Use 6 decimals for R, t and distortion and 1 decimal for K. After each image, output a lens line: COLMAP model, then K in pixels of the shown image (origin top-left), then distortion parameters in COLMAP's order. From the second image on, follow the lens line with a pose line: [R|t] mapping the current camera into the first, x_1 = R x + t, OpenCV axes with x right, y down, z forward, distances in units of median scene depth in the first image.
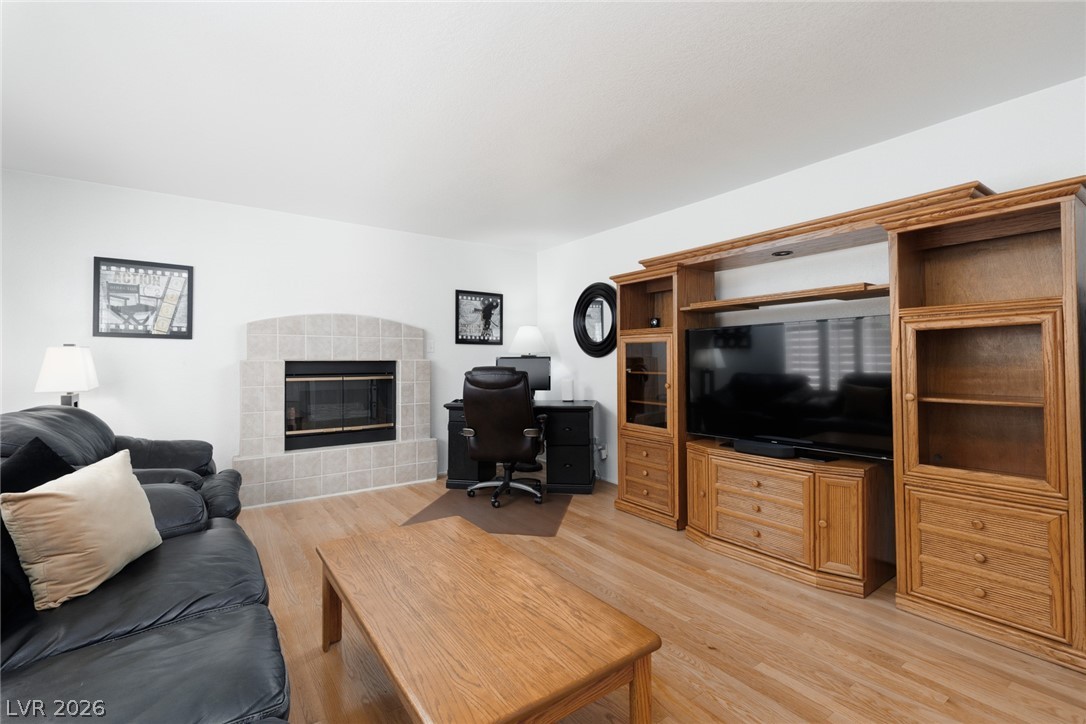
lens RADIAL K [[485.6, 0, 548.4], [0, 485.6, 357.8], [0, 0, 1]] dist [0.009327, -0.000010]
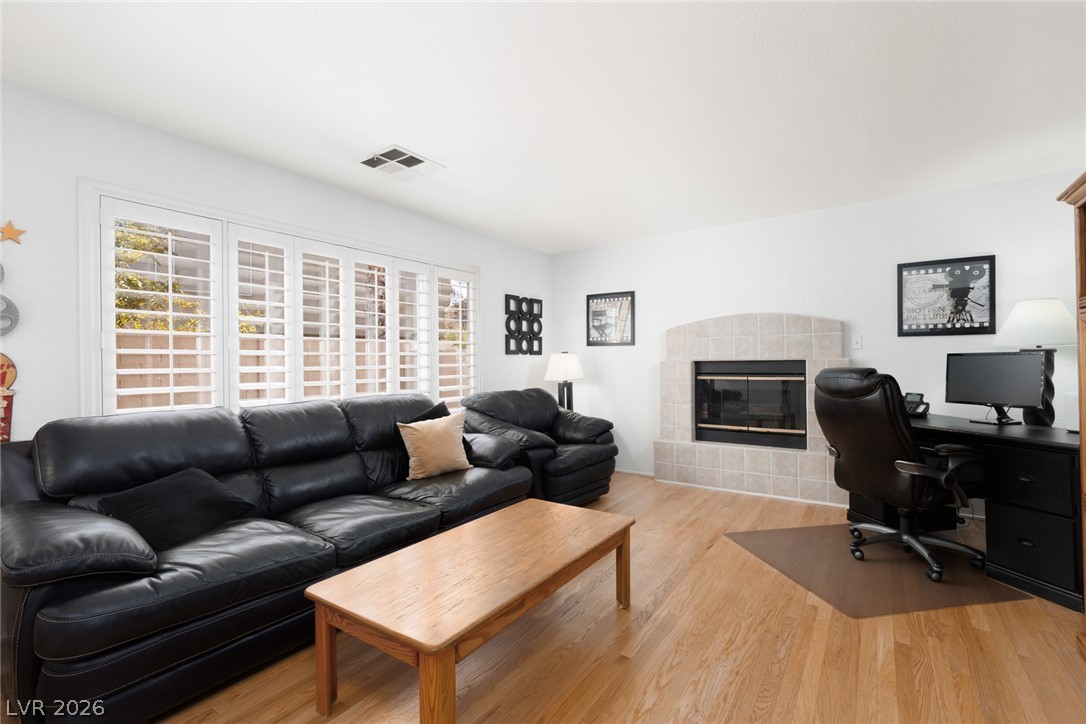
lens RADIAL K [[485.6, 0, 548.4], [0, 485.6, 357.8], [0, 0, 1]] dist [0.009327, -0.000010]
pose [[0.346986, -0.010178, -0.937815, 0.403751], [0.014042, 0.999885, -0.005656, 0.000533], [0.937765, -0.011206, 0.347090, 0.290175]]
